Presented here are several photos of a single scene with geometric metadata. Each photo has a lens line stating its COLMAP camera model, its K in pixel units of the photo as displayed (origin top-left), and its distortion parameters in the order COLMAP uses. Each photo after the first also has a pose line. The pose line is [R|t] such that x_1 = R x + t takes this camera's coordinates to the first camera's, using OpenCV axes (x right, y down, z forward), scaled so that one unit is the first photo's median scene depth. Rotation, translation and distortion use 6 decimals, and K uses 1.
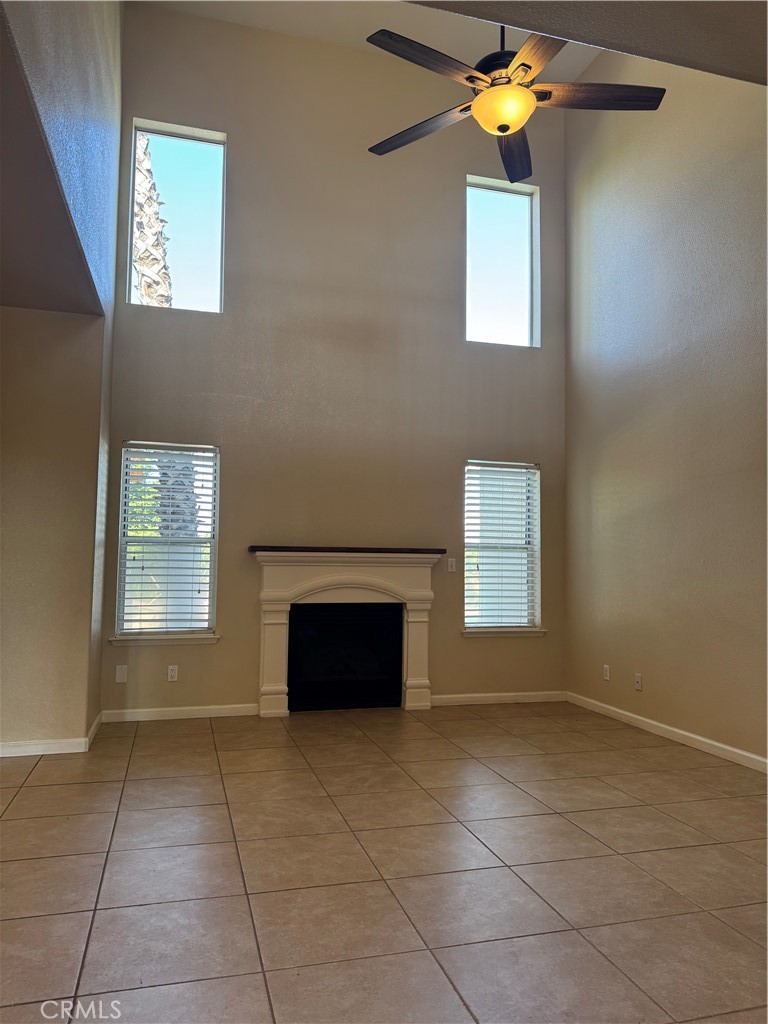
lens RADIAL K [[716.5, 0, 383.4], [0, 716.5, 508.2], [0, 0, 1]] dist [0.077876, -0.002472]
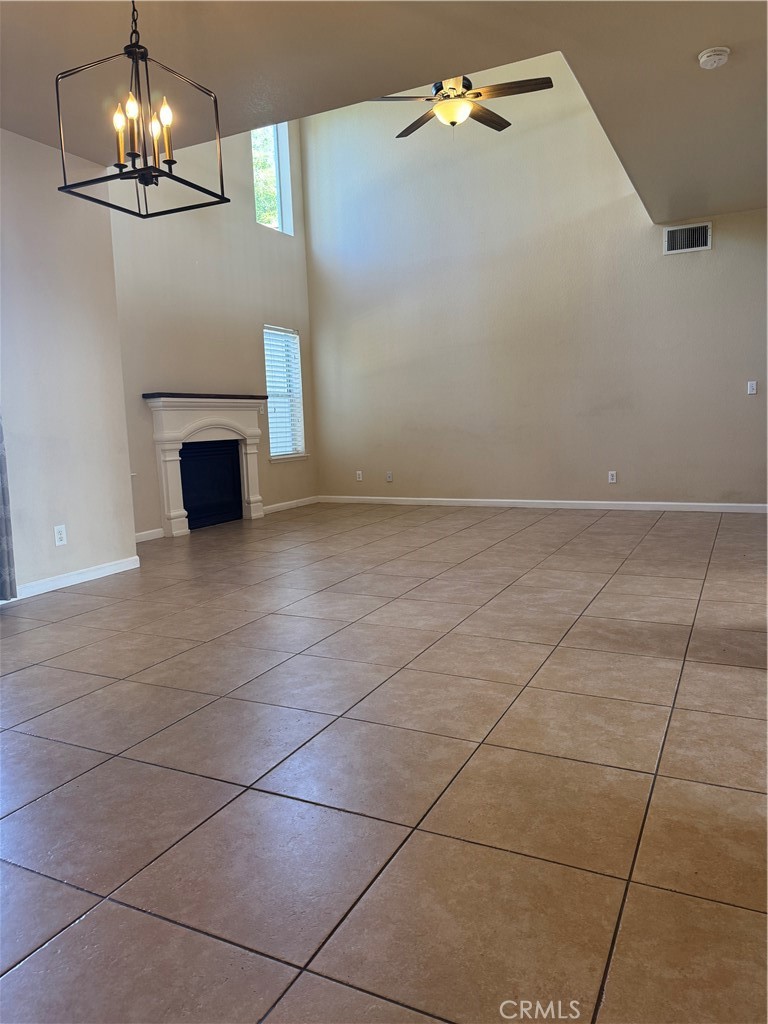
lens RADIAL K [[716.5, 0, 388.3], [0, 716.5, 514.1], [0, 0, 1]] dist [0.077876, -0.002472]
pose [[0.671884, -0.129940, 0.729169, -0.753611], [-0.024738, 0.980004, 0.197434, 0.004370], [-0.740243, -0.150691, 0.655235, -0.046924]]
